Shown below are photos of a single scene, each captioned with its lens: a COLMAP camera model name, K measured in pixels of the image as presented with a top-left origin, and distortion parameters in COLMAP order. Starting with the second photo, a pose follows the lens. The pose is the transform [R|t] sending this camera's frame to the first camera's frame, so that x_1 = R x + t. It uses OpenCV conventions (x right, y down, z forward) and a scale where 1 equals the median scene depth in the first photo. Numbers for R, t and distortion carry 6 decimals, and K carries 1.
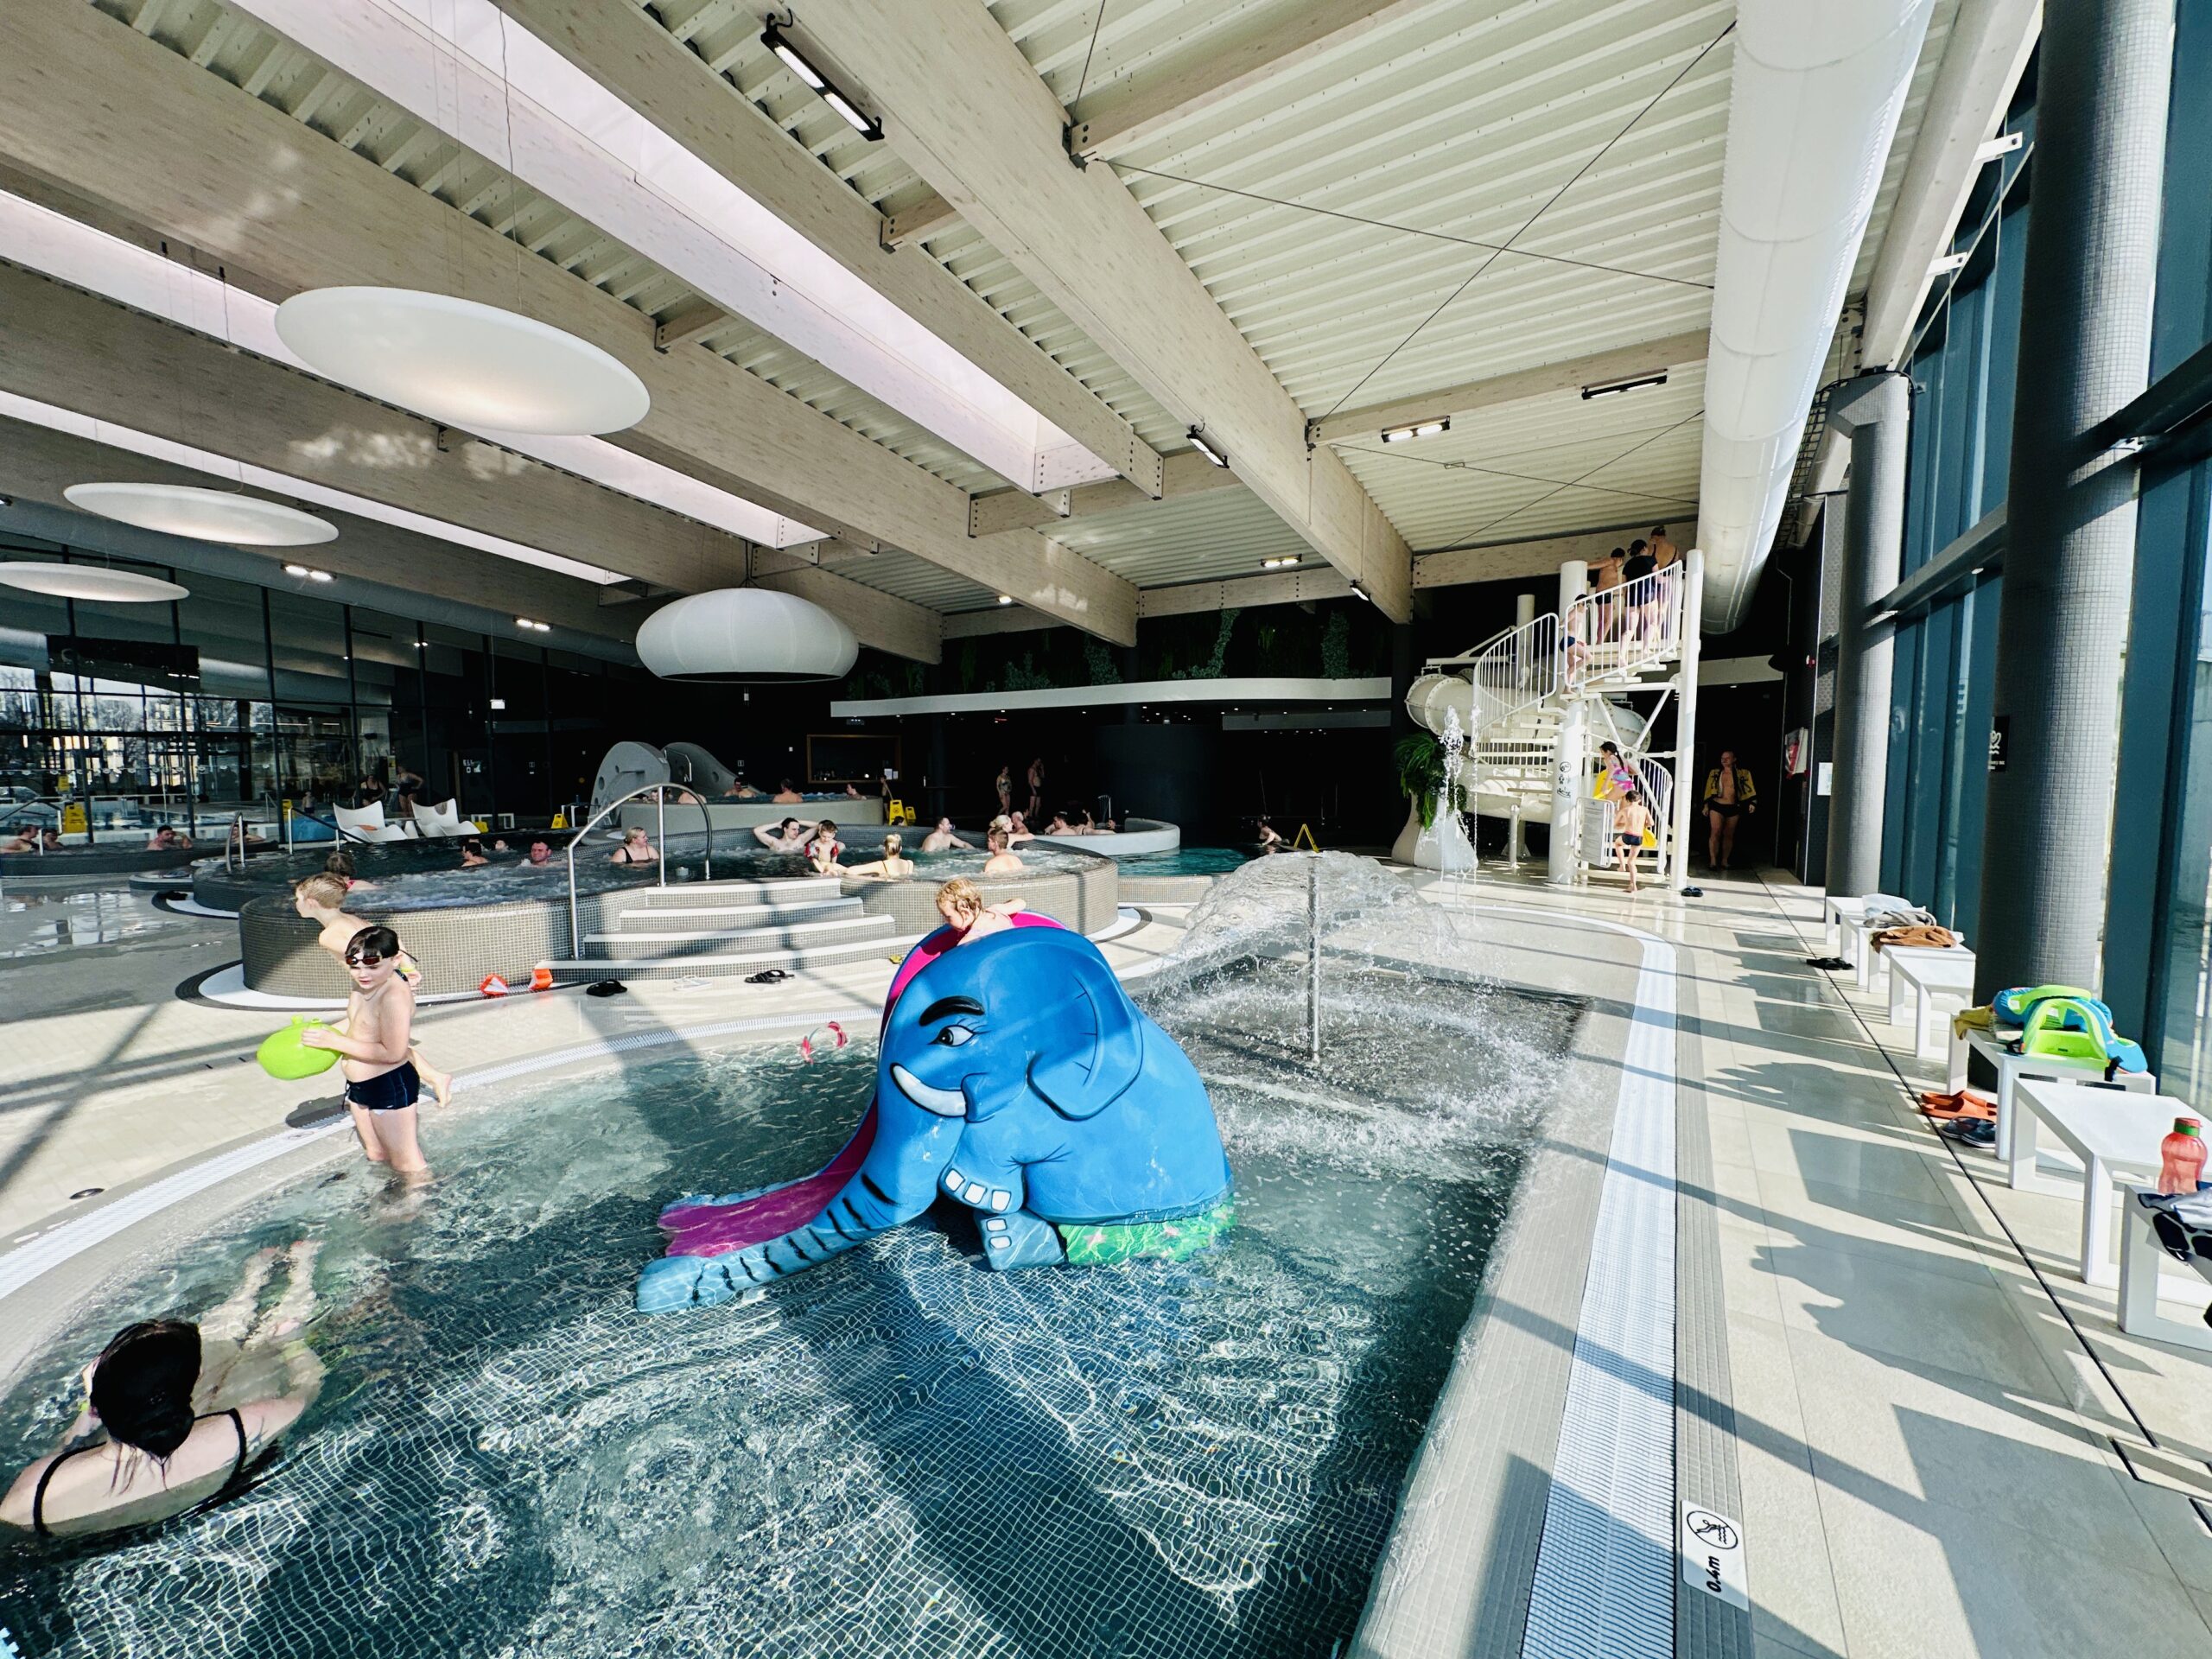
lens RADIAL K [[887.9, 0, 1108.8], [0, 887.9, 825.1], [0, 0, 1]] dist [-0.001180, 0.000029]
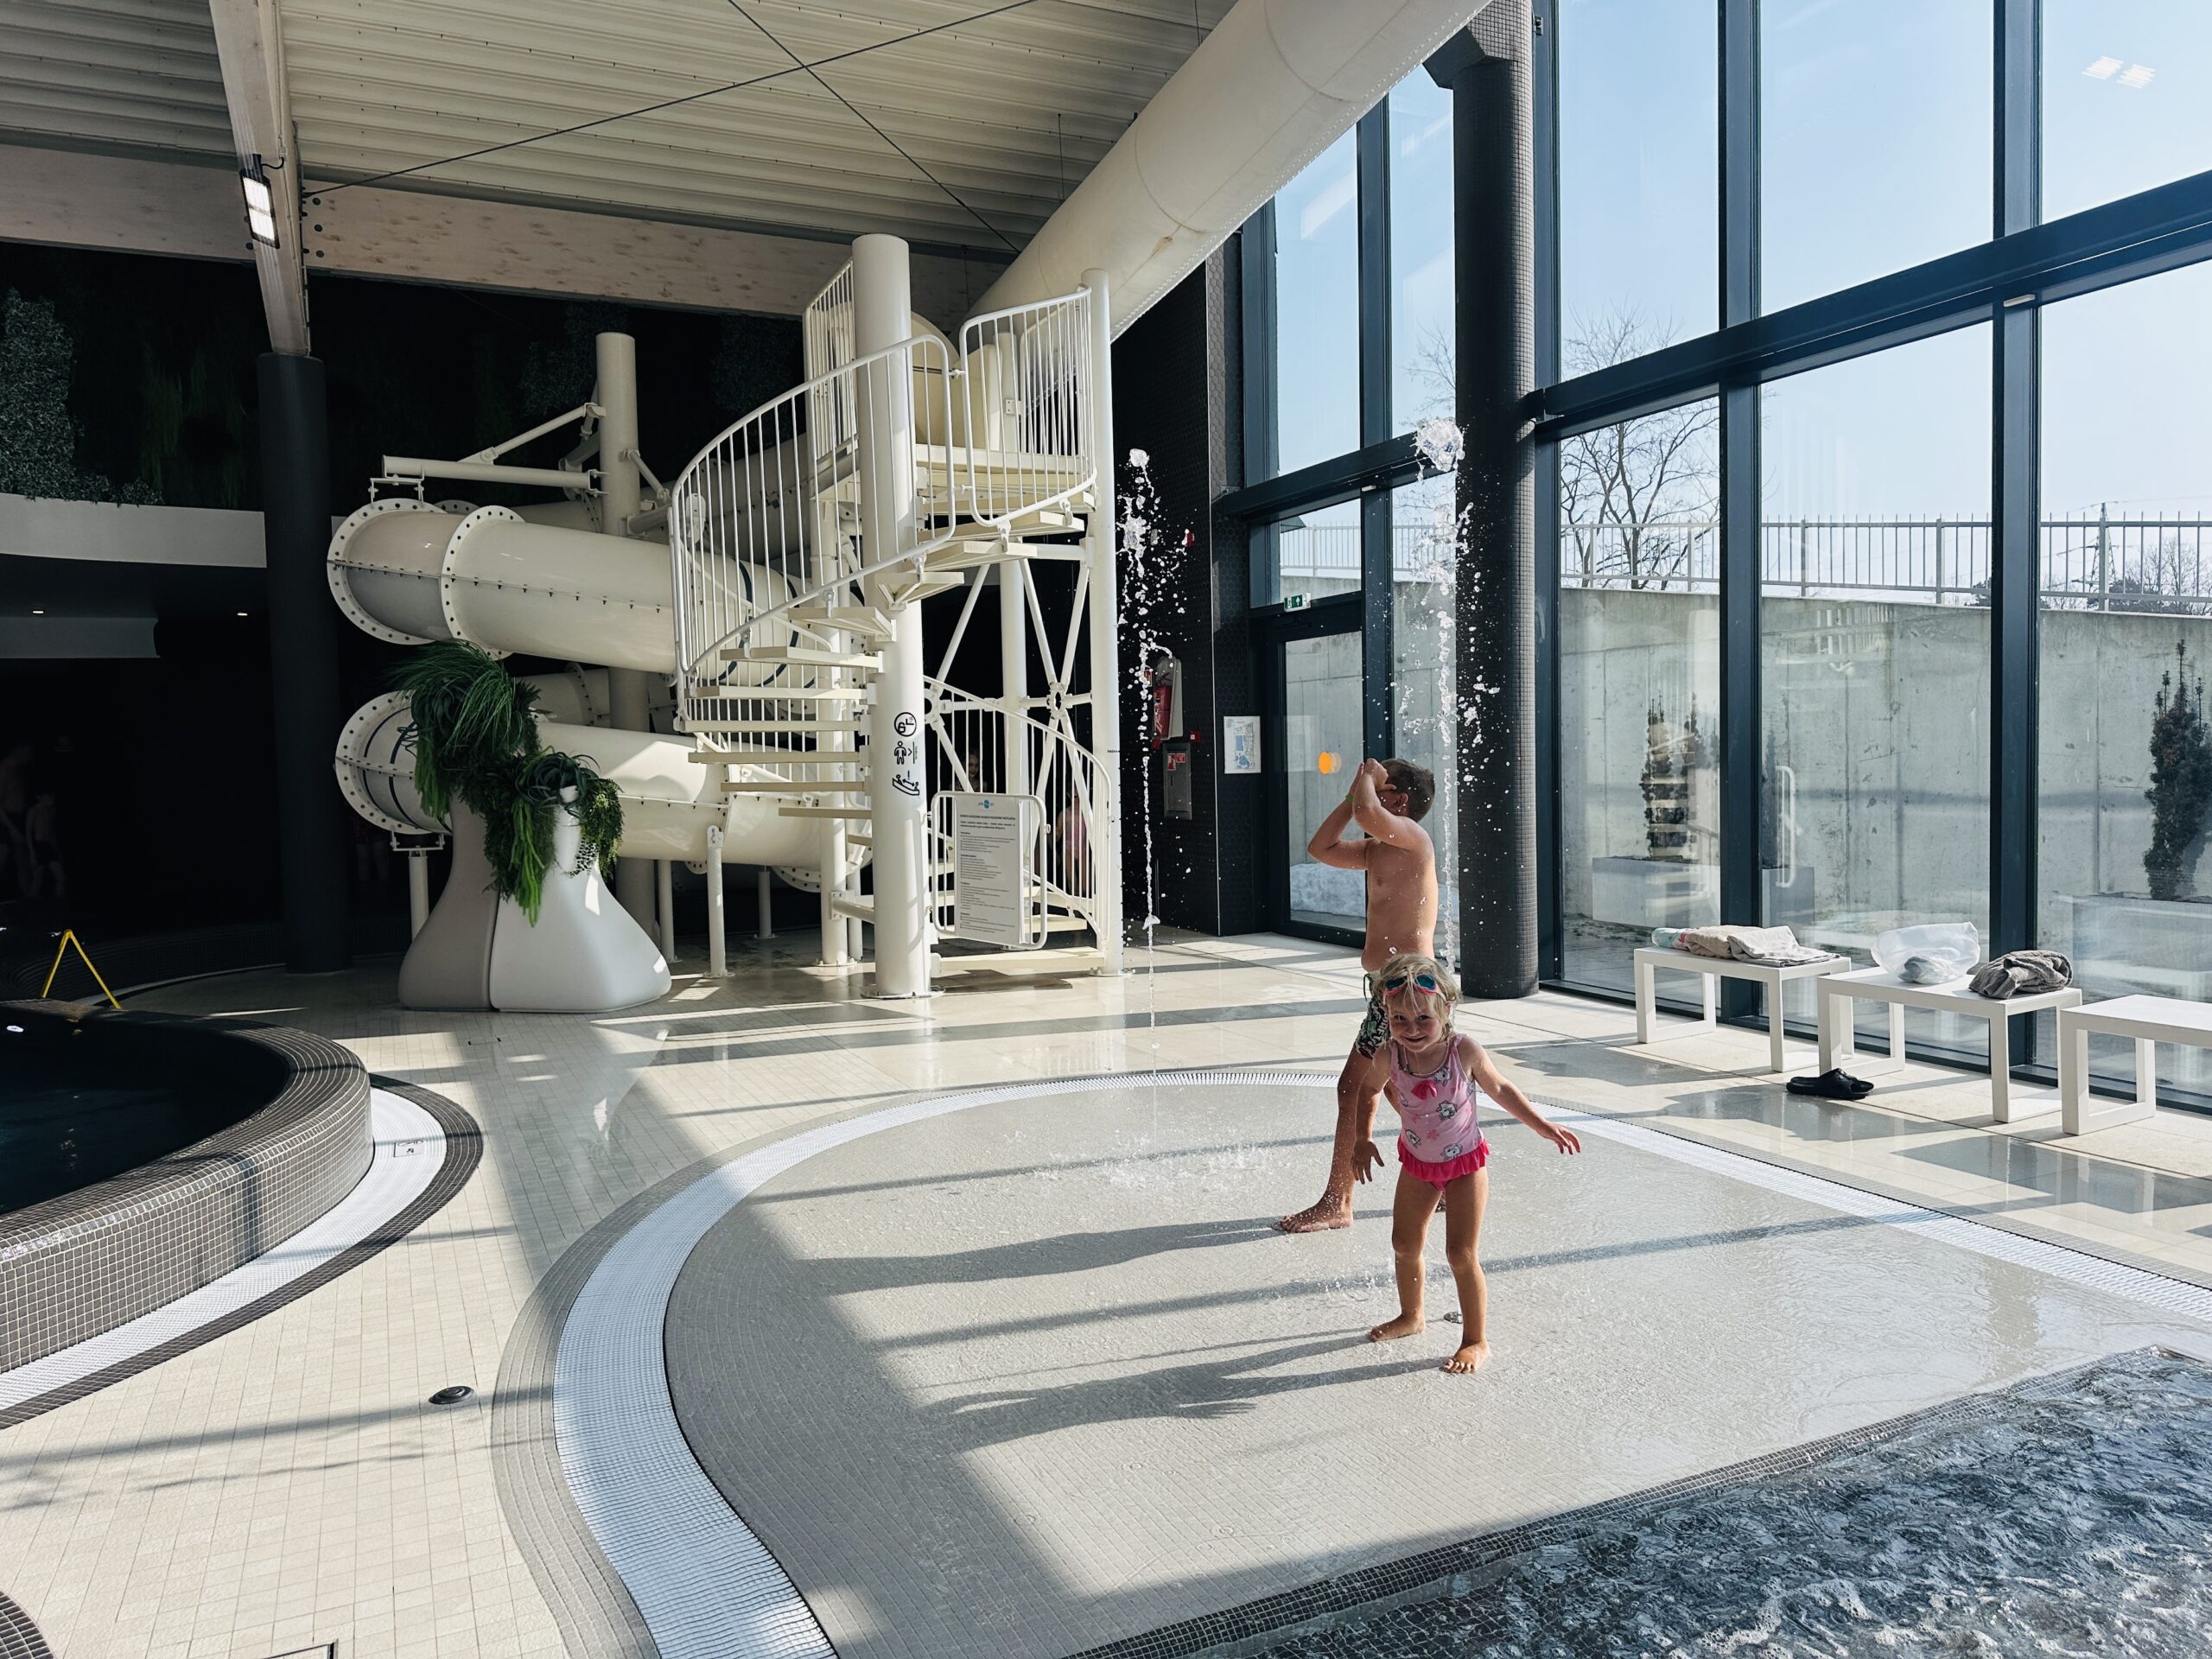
lens RADIAL K [[1560.8, 0, 1121.2], [0, 1560.8, 816.2], [0, 0, 1]] dist [0.067969, -0.087840]
pose [[0.527789, -0.043786, 0.848246, -0.066825], [0.082871, 0.996560, -0.000122, -0.012633], [-0.845323, 0.070359, 0.529602, 0.521347]]
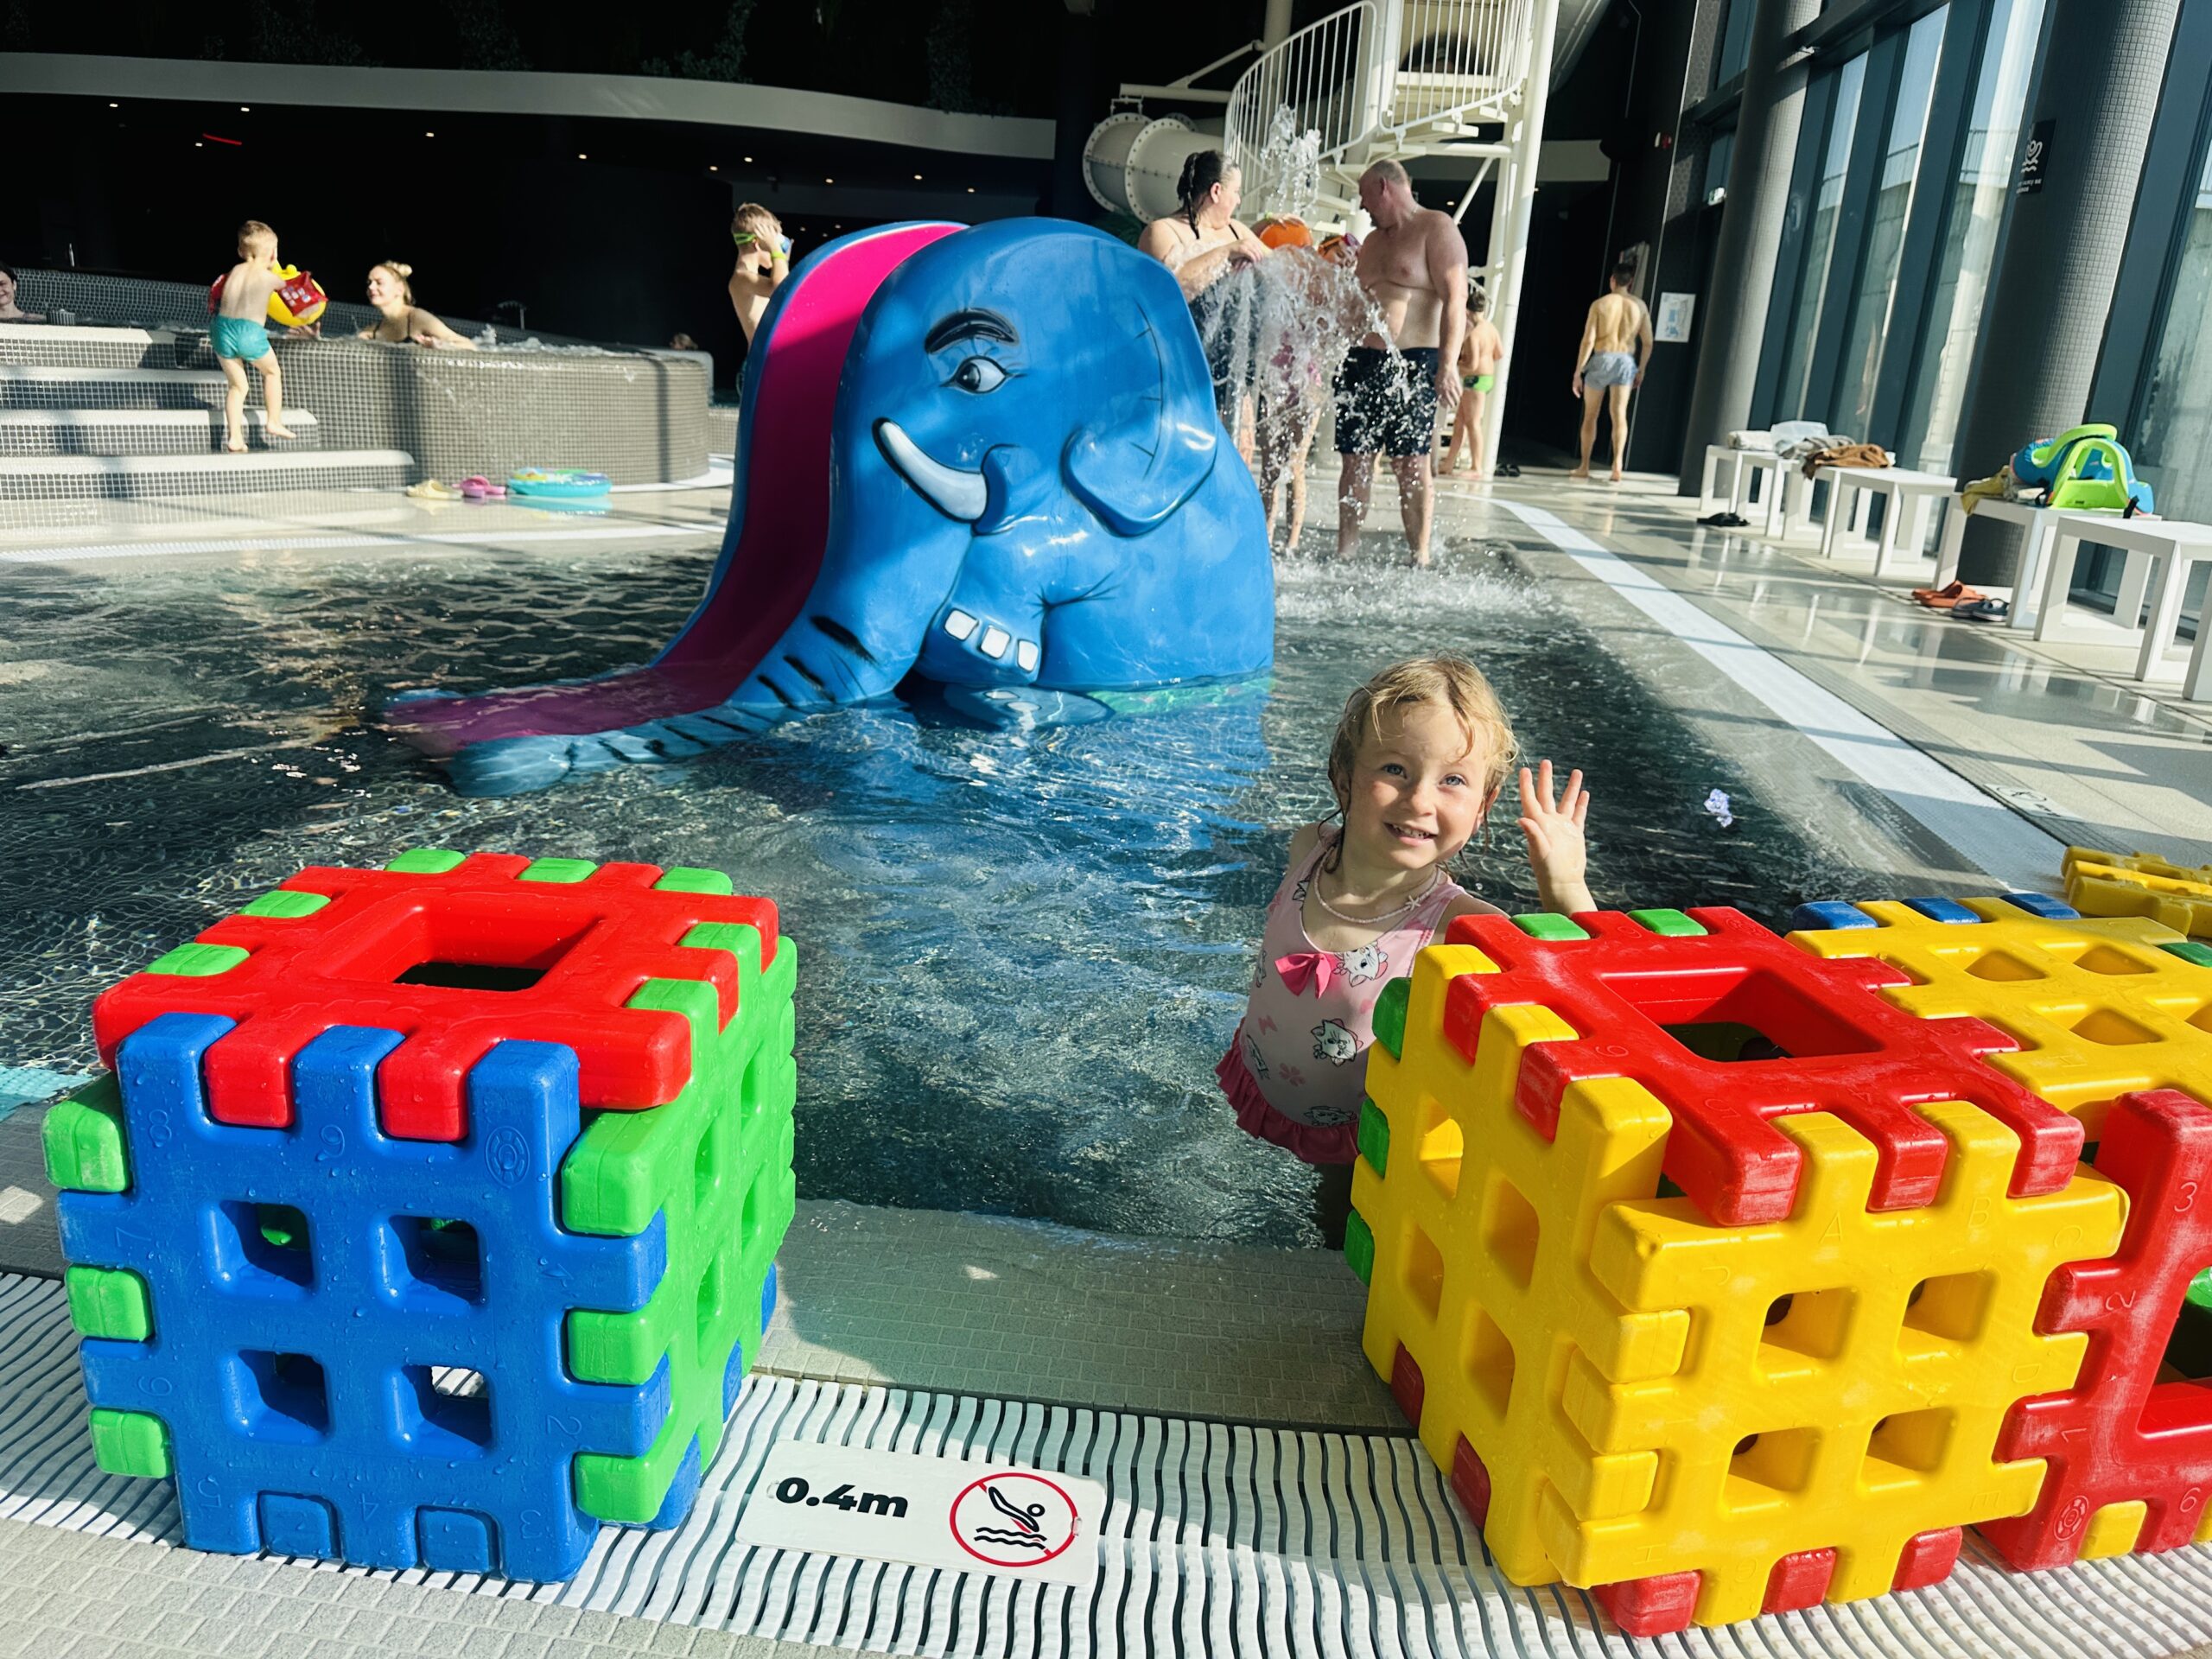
lens RADIAL K [[1572.7, 0, 1106.0], [0, 1572.7, 829.5], [0, 0, 1]] dist [0.022869, -0.024509]
pose [[0.905119, -0.064567, 0.420227, -0.154641], [-0.032751, 0.974876, 0.220330, 0.081584], [-0.423895, -0.213187, 0.880264, -0.014231]]
